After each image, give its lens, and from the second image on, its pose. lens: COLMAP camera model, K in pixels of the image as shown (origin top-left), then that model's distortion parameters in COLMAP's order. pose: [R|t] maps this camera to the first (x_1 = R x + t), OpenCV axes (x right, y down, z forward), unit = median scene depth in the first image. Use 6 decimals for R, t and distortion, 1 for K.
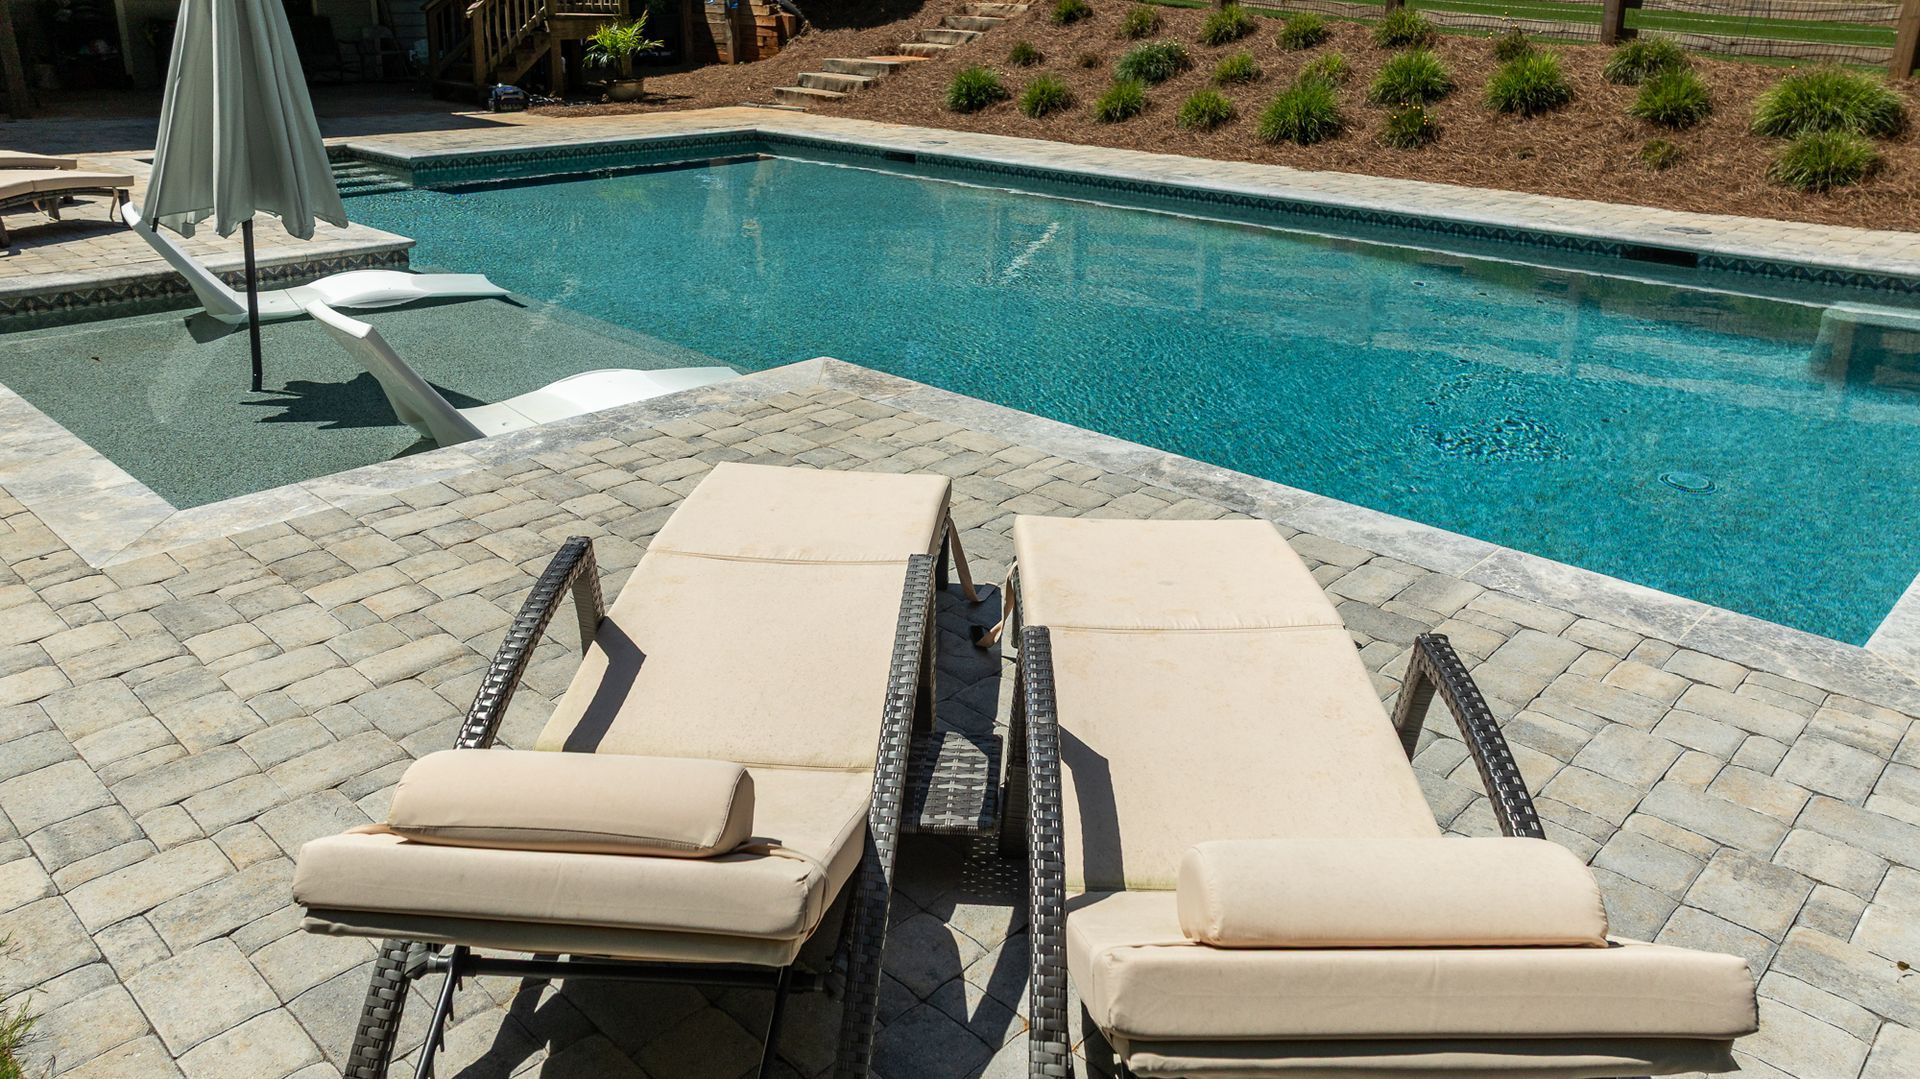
lens RADIAL K [[1404.0, 0, 960.2], [0, 1404.0, 342.8], [0, 0, 1]] dist [0.009318, 0.002865]
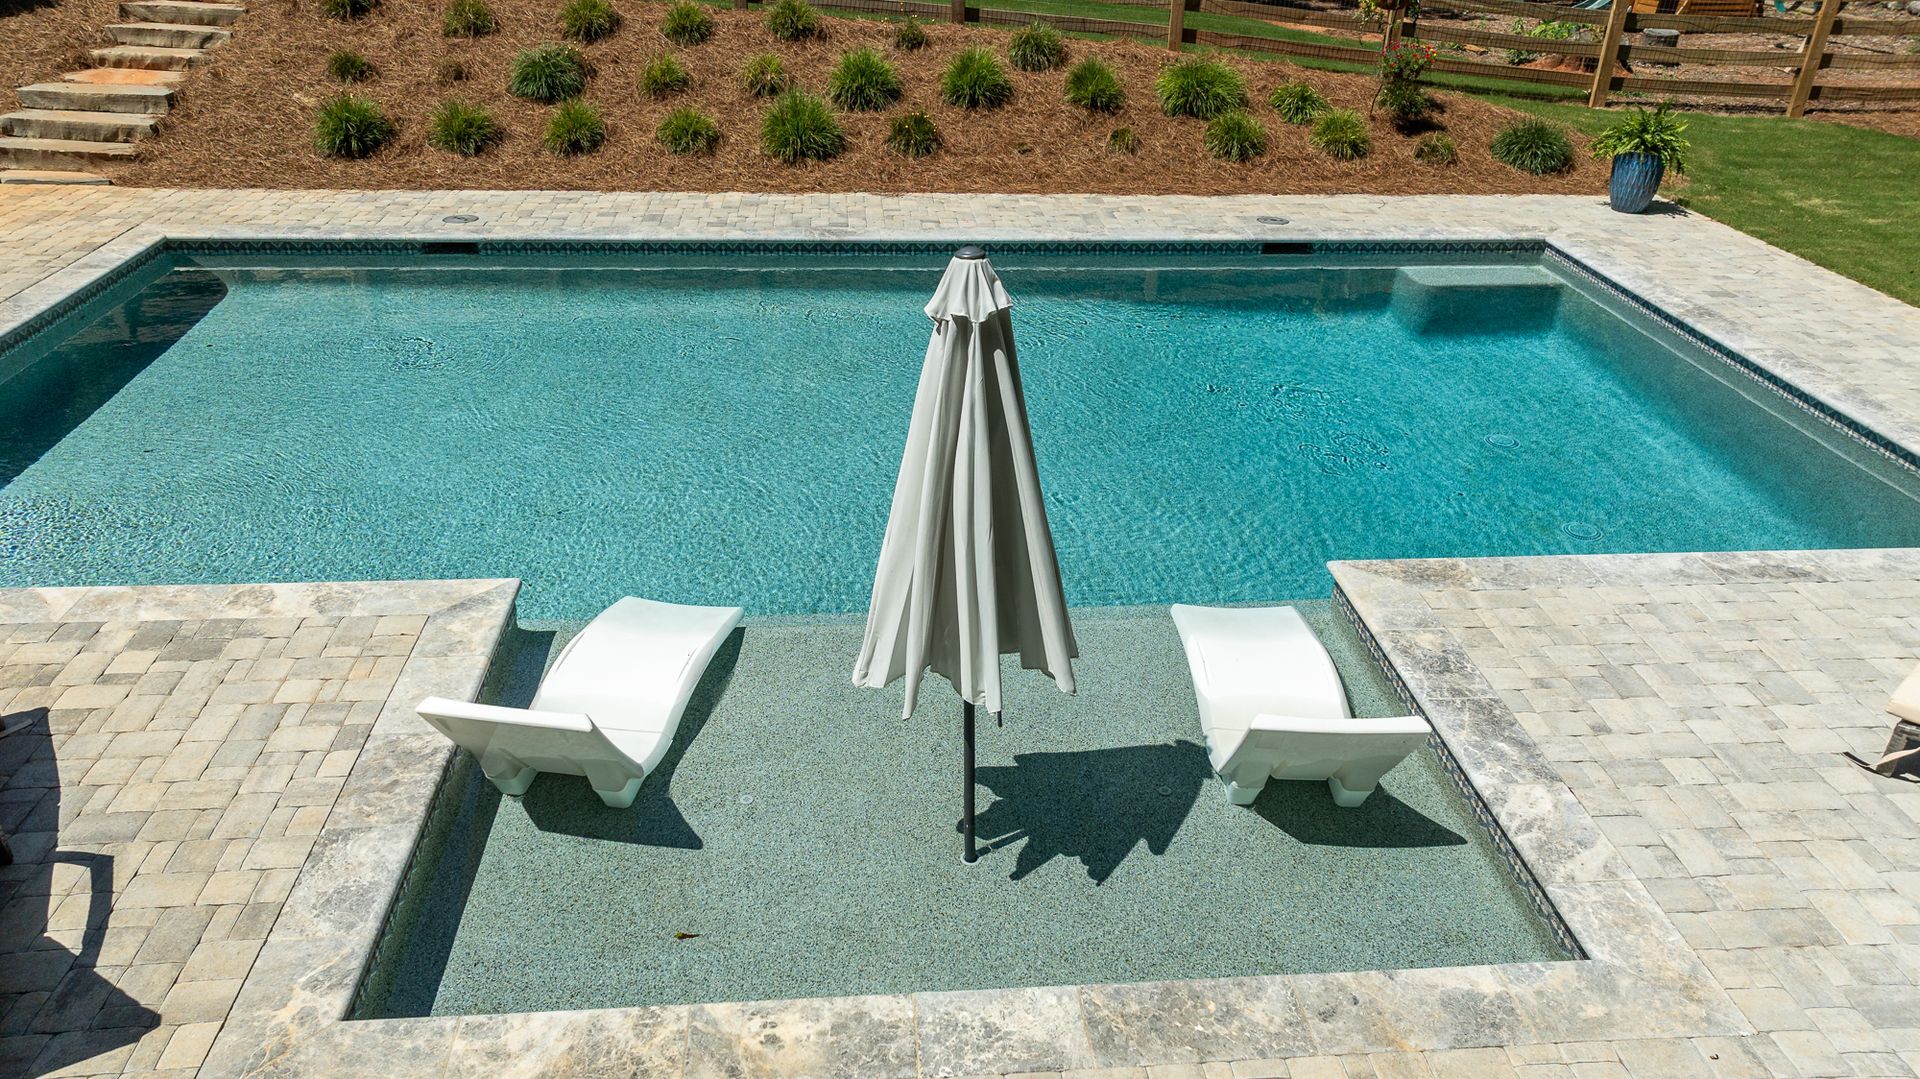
lens RADIAL K [[1329.2, 0, 975.3], [0, 1329.2, 570.4], [0, 0, 1]] dist [-0.021415, 0.050695]
pose [[0.662255, -0.360261, 0.656986, -0.475716], [0.169998, 0.926203, 0.336525, -0.187272], [-0.729739, -0.111179, 0.674626, 0.243718]]
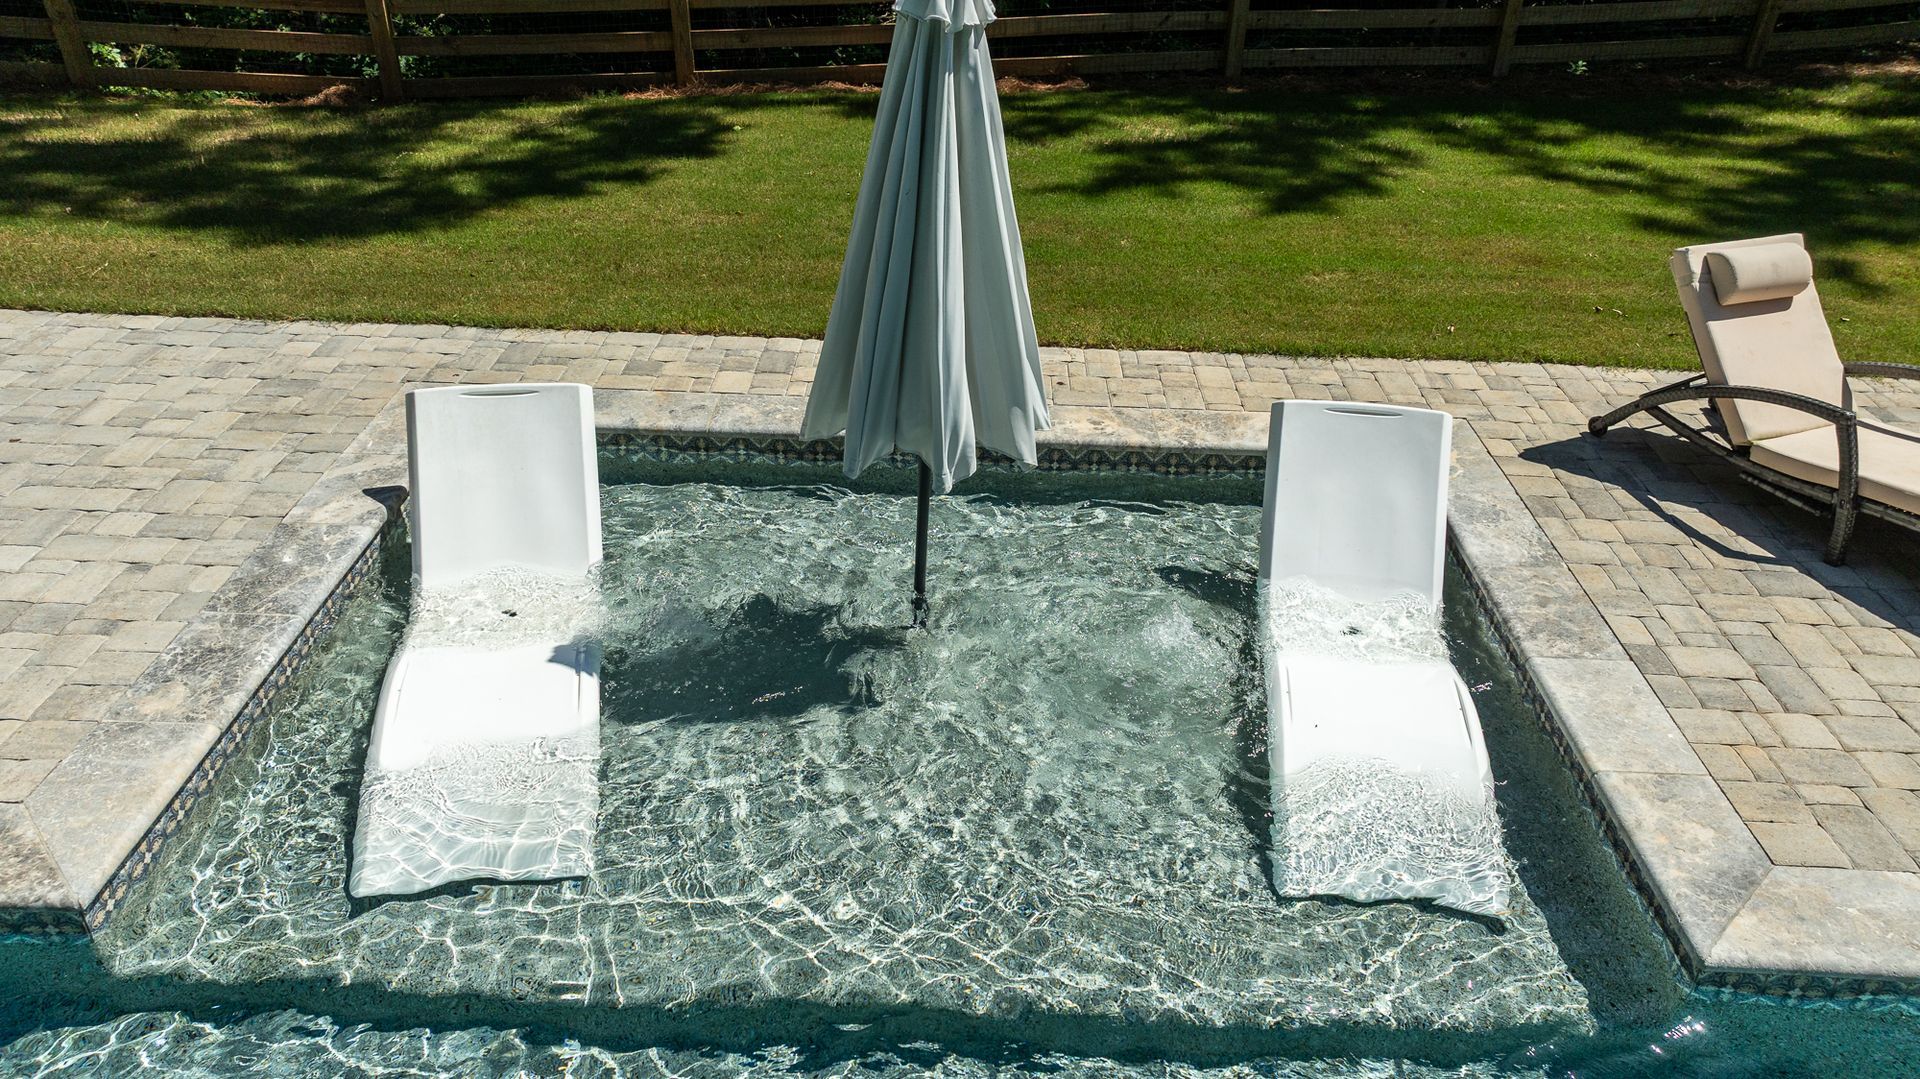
lens RADIAL K [[1361.6, 0, 961.5], [0, 1361.6, 549.1], [0, 0, 1]] dist [0.000038, 0.011169]
pose [[-0.743070, 0.316783, -0.589487, -0.040188], [-0.203443, 0.732244, 0.649947, -0.243214], [0.637540, 0.602883, -0.479661, 0.678589]]
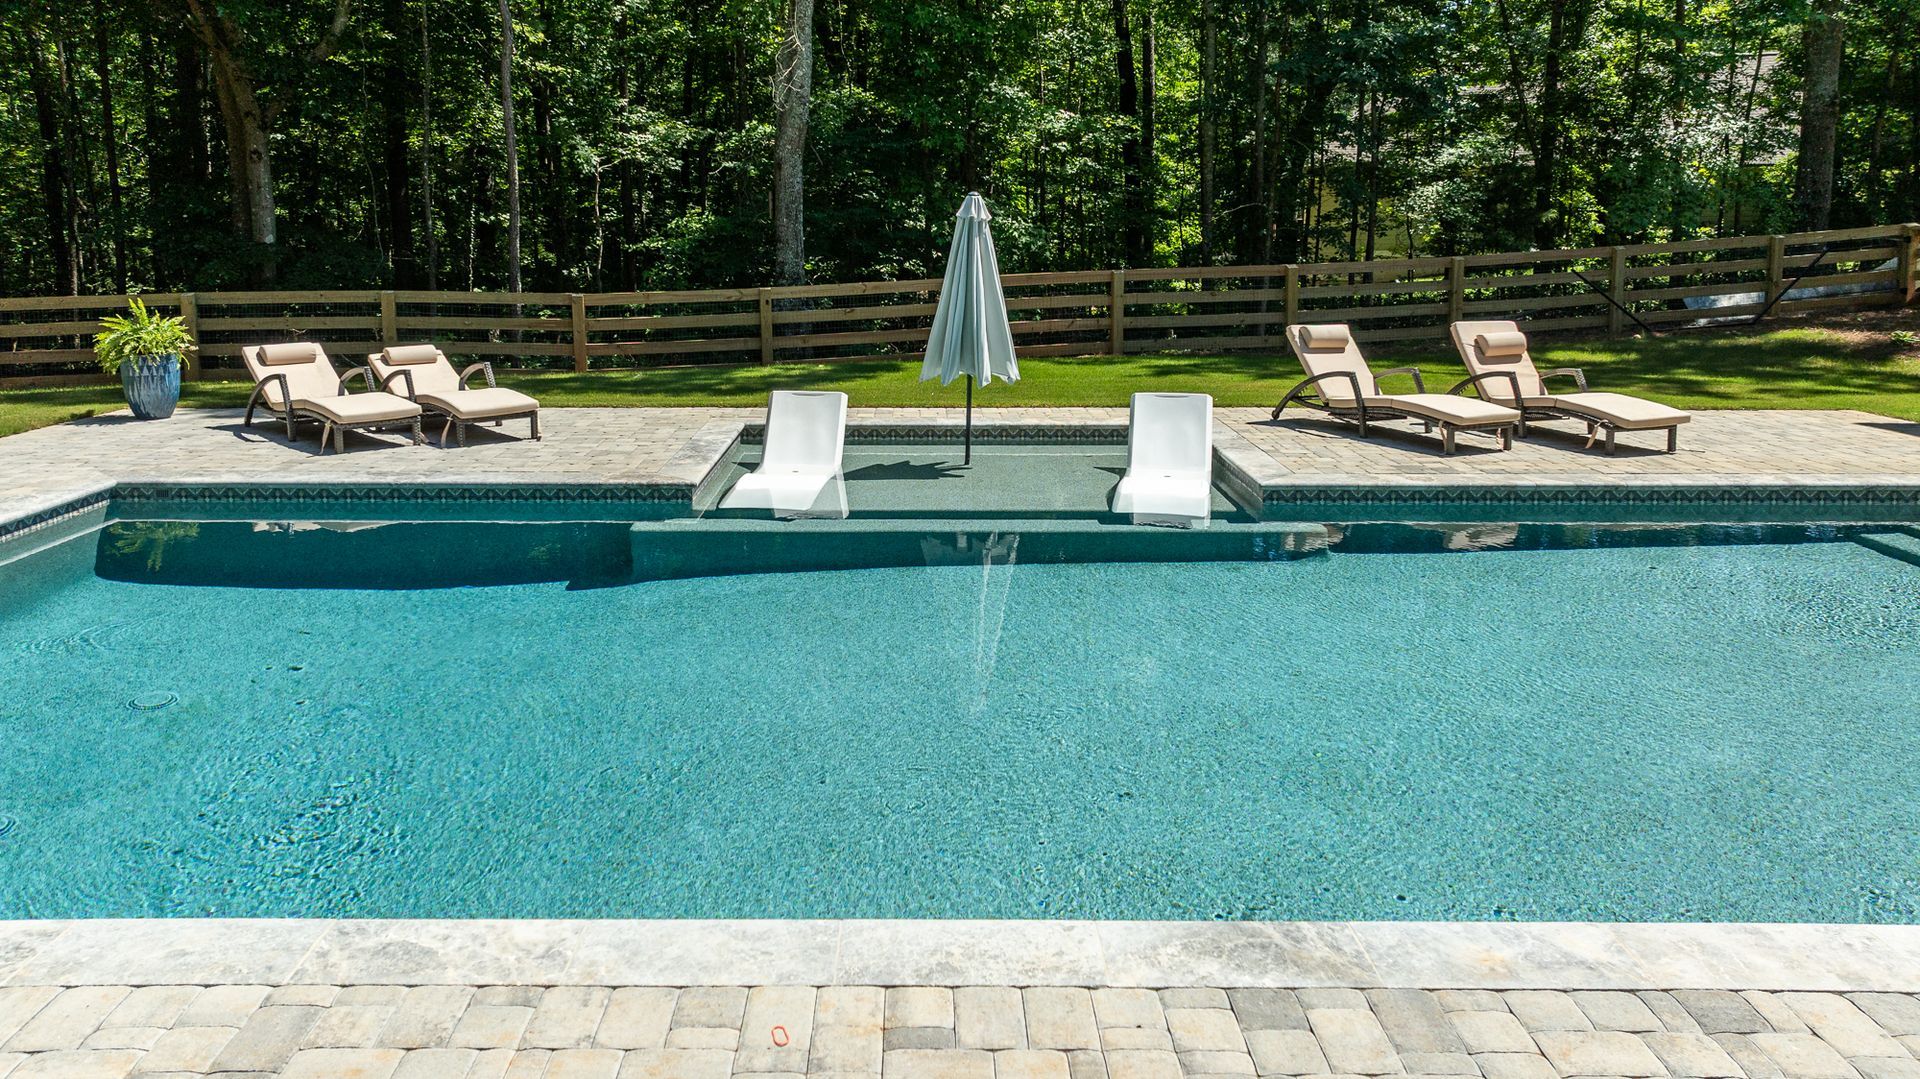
lens RADIAL K [[1404.0, 0, 912.6], [0, 1404.0, 443.5], [0, 0, 1]] dist [0.009318, 0.002865]
pose [[-0.732741, 0.100078, -0.673109, 0.375469], [-0.179283, 0.925793, 0.332813, -0.287939], [0.656467, 0.364543, -0.660424, 1.060808]]
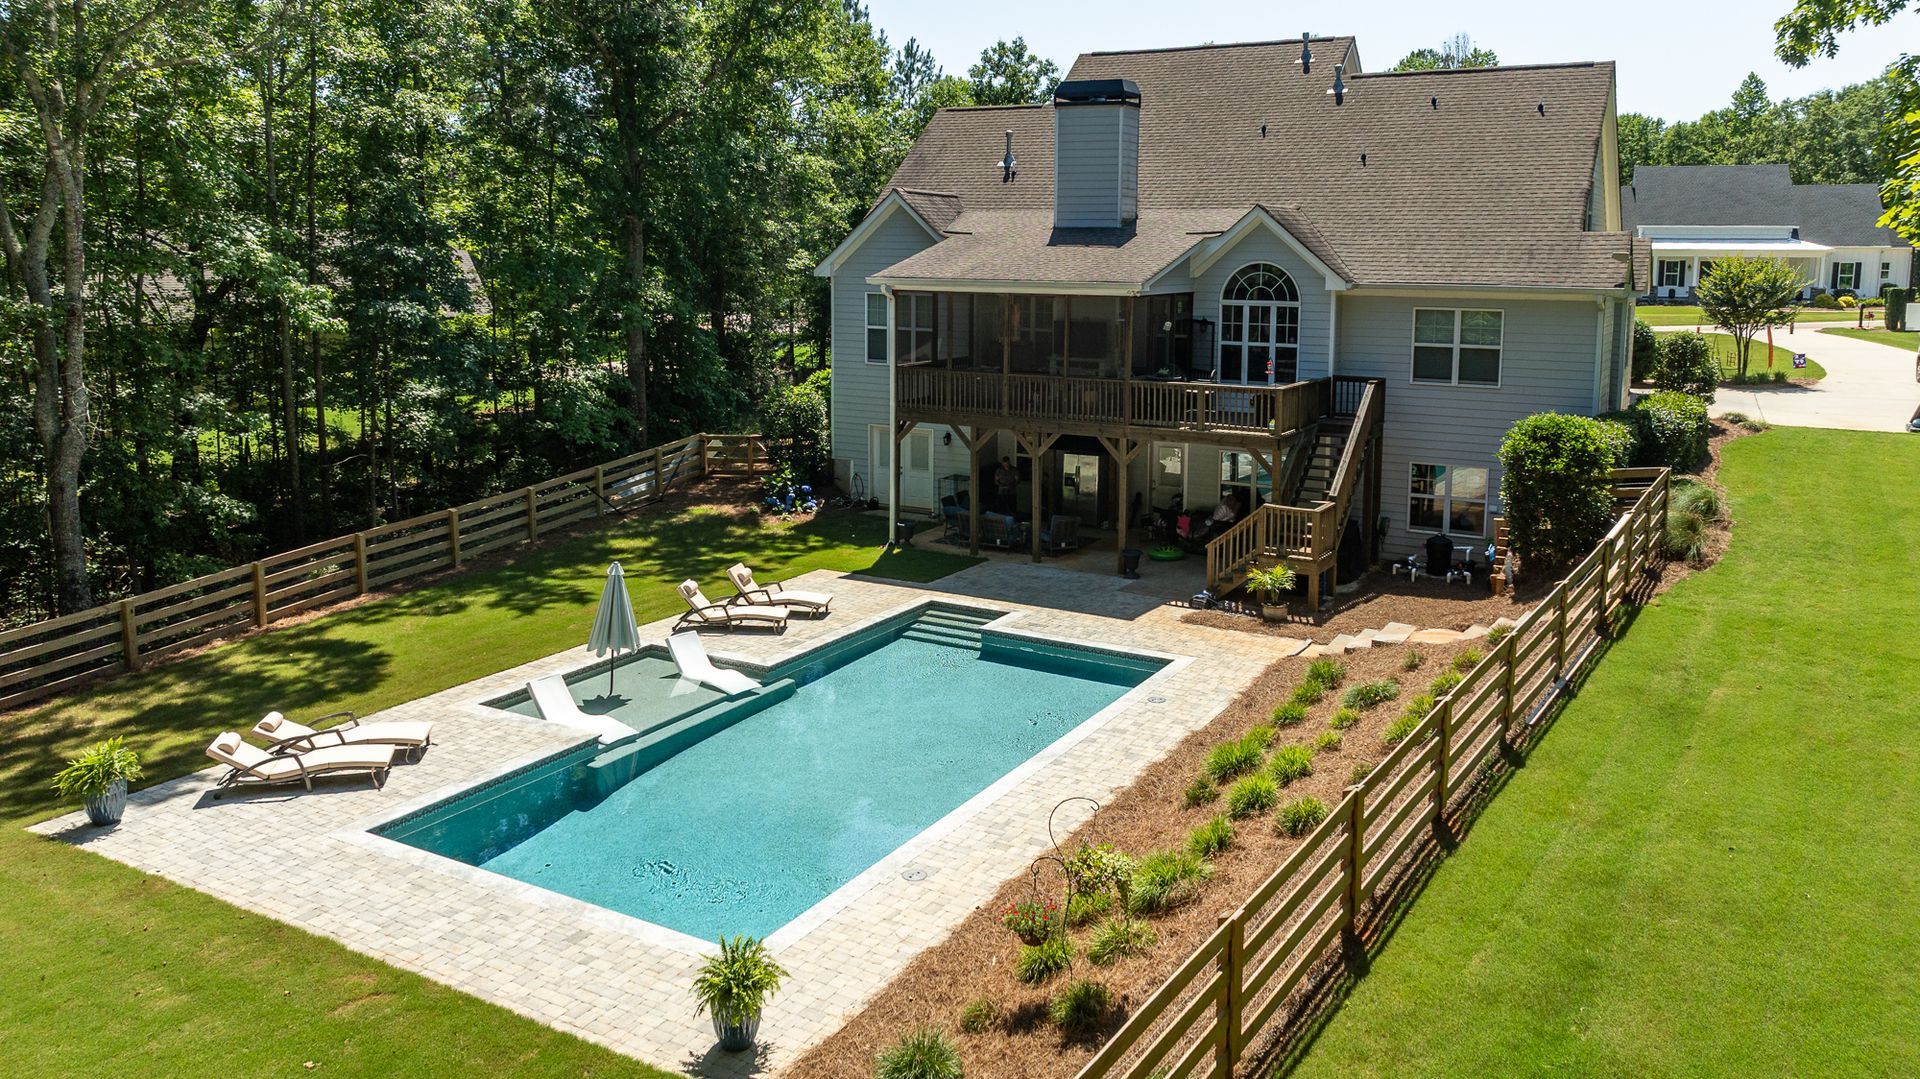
lens RADIAL K [[1404.0, 0, 1011.4], [0, 1404.0, 405.4], [0, 0, 1]] dist [0.009318, 0.002865]
pose [[0.254292, 0.101841, -0.961751, 1.616035], [-0.249428, 0.967704, 0.036522, -0.545523], [0.934410, 0.230601, 0.271481, 0.403196]]
